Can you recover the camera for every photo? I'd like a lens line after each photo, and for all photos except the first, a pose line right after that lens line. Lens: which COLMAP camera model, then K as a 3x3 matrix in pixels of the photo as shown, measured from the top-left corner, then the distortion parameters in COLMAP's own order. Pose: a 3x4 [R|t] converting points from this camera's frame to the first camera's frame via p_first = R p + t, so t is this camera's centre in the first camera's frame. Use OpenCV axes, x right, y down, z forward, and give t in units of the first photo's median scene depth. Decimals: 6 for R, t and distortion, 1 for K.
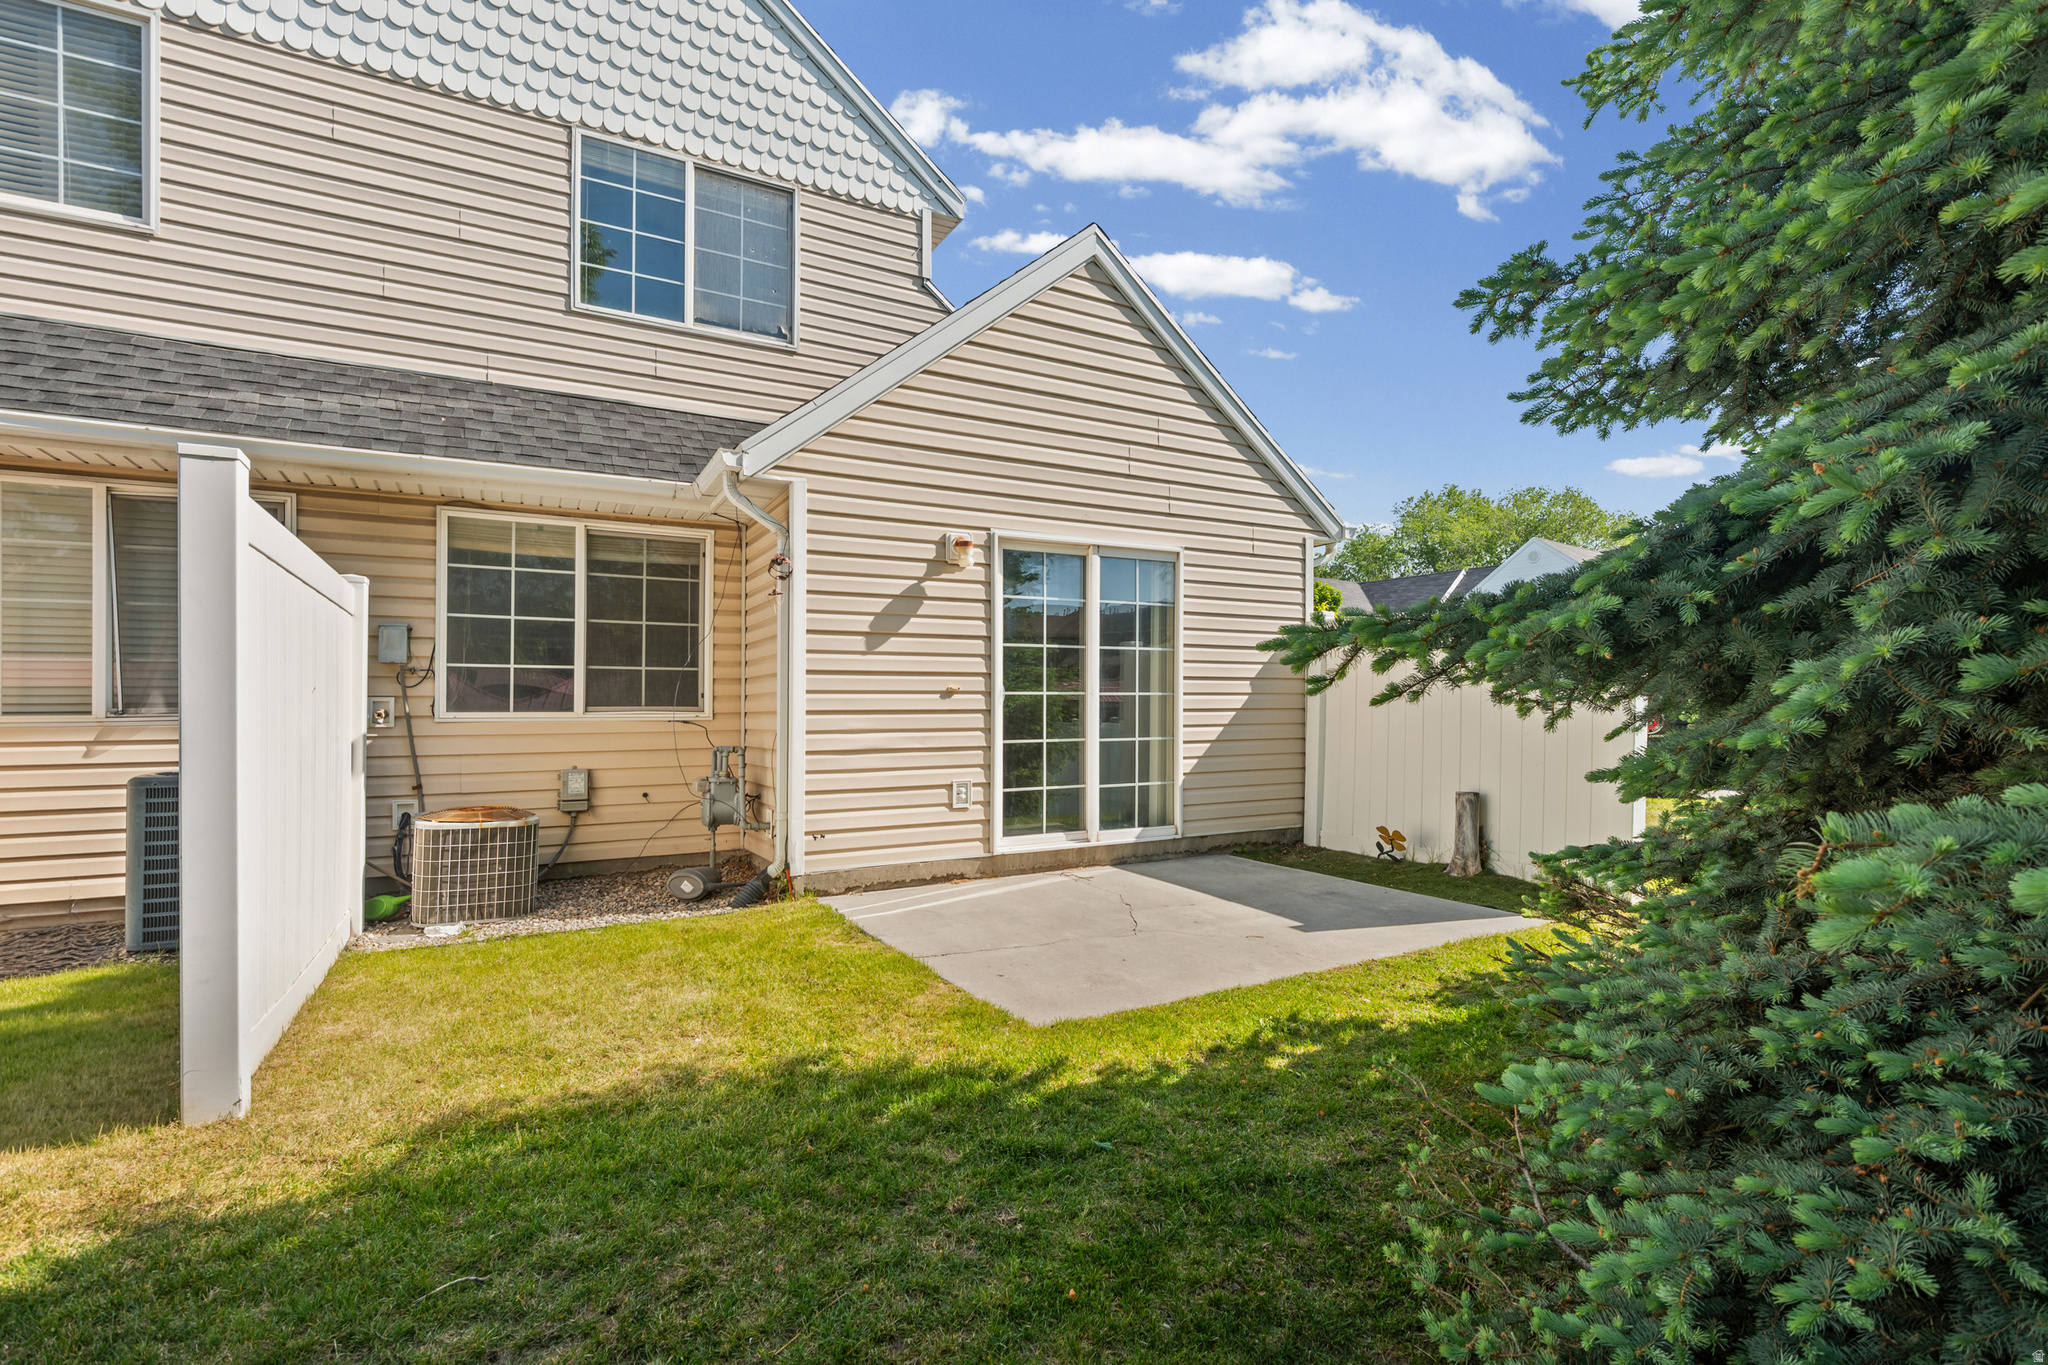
lens RADIAL K [[938.8, 0, 1024.0], [0, 938.8, 682.5], [0, 0, 1]] dist [0.000270, -0.000475]
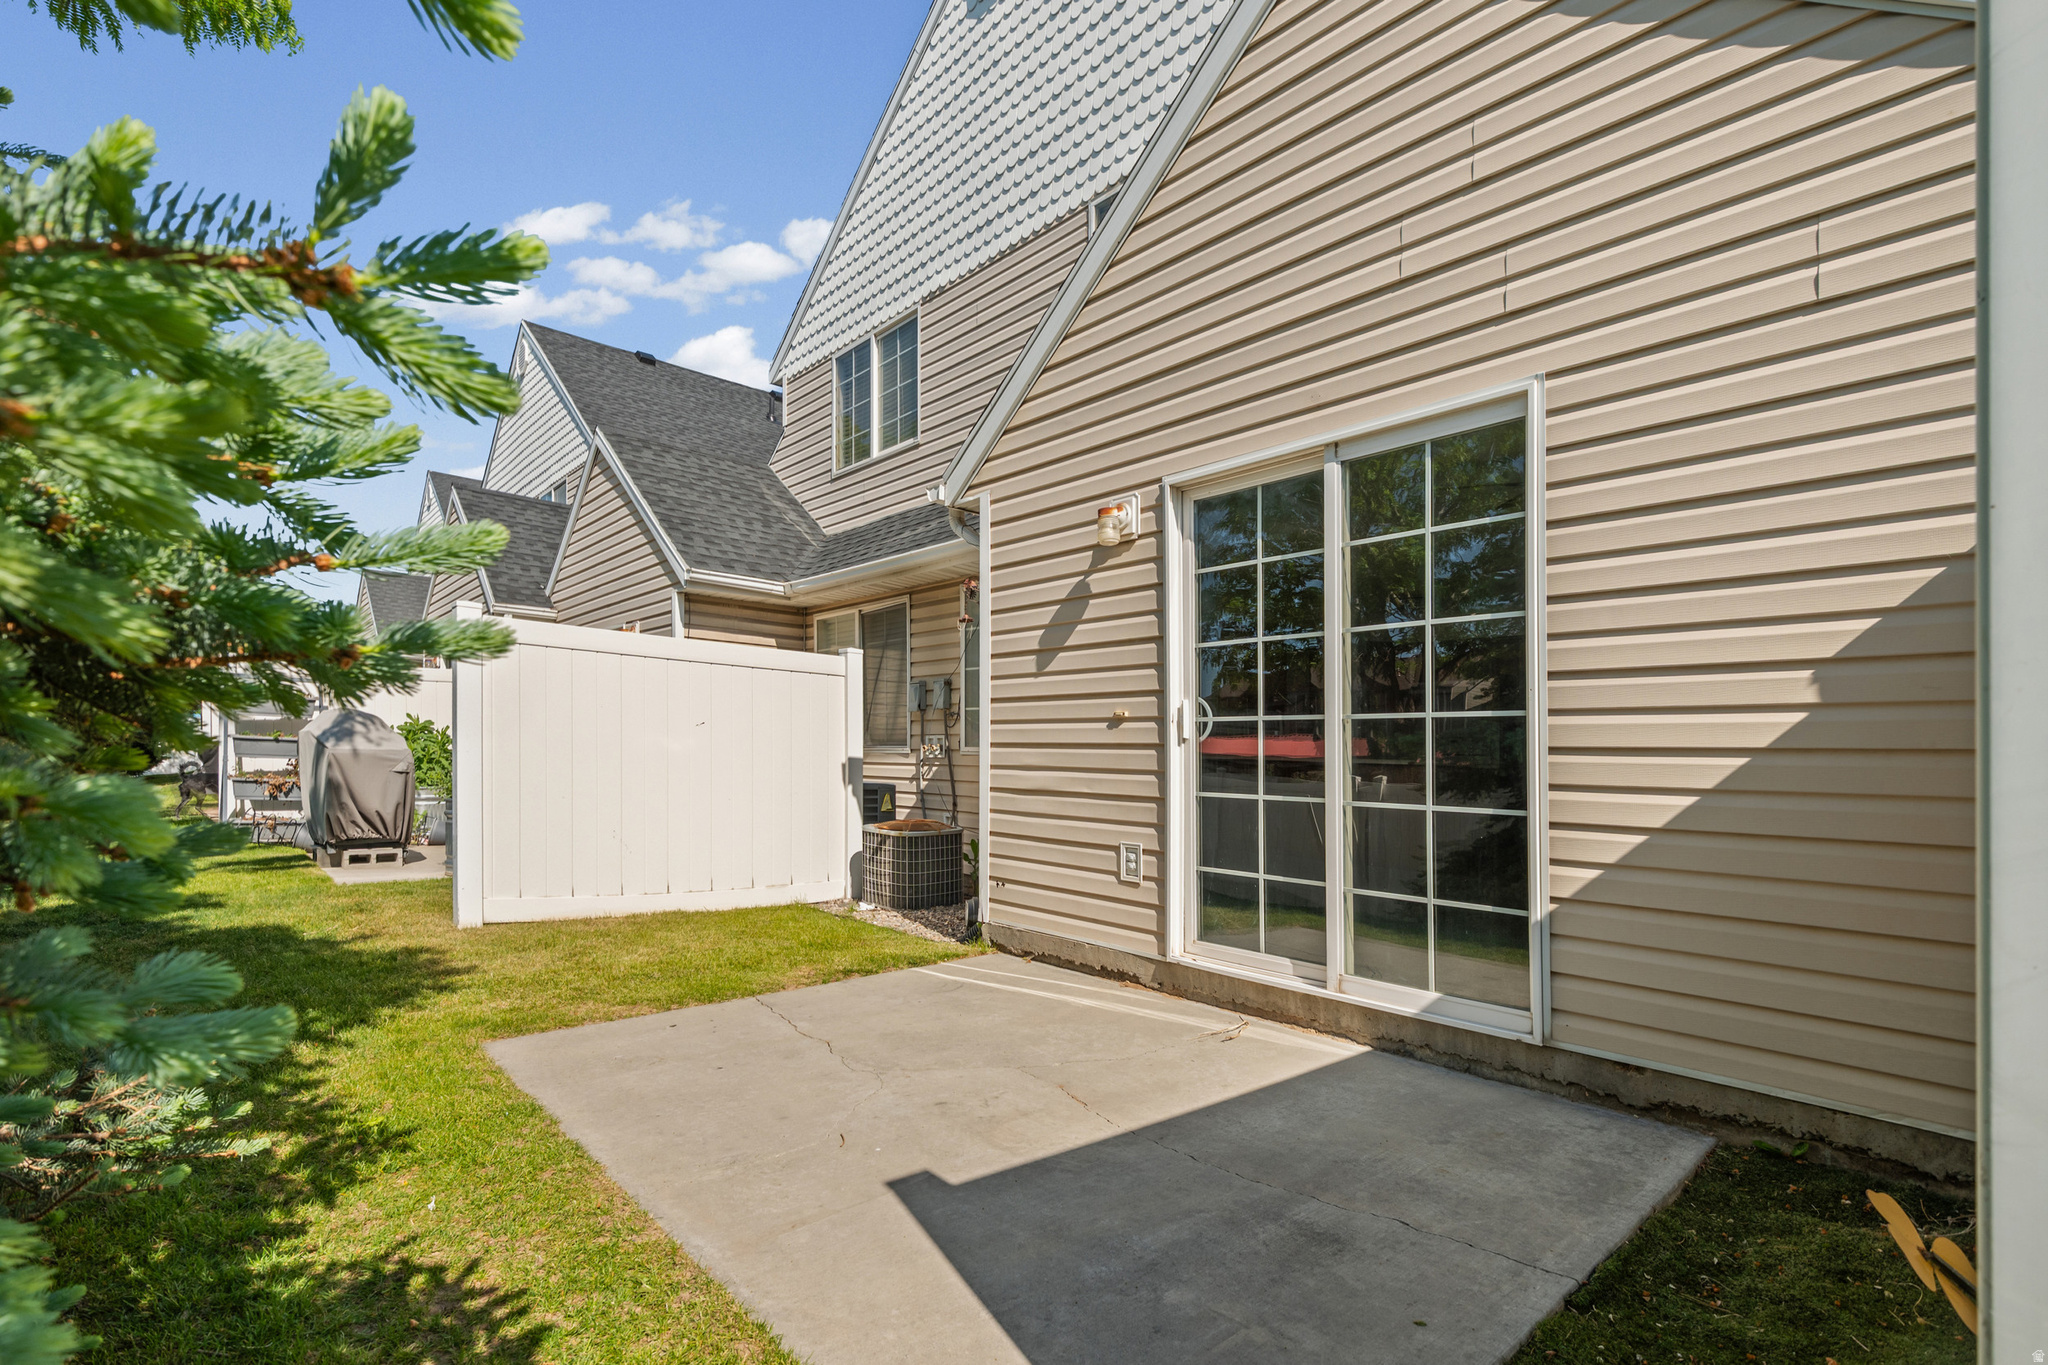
lens RADIAL K [[987.0, 0, 1020.2], [0, 987.0, 733.3], [0, 0, 1]] dist [0.001364, -0.000121]
pose [[0.186984, -0.016701, -0.982221, 0.662290], [0.000305, 0.999856, -0.016943, 0.034142], [0.982363, 0.002868, 0.186962, 0.786396]]
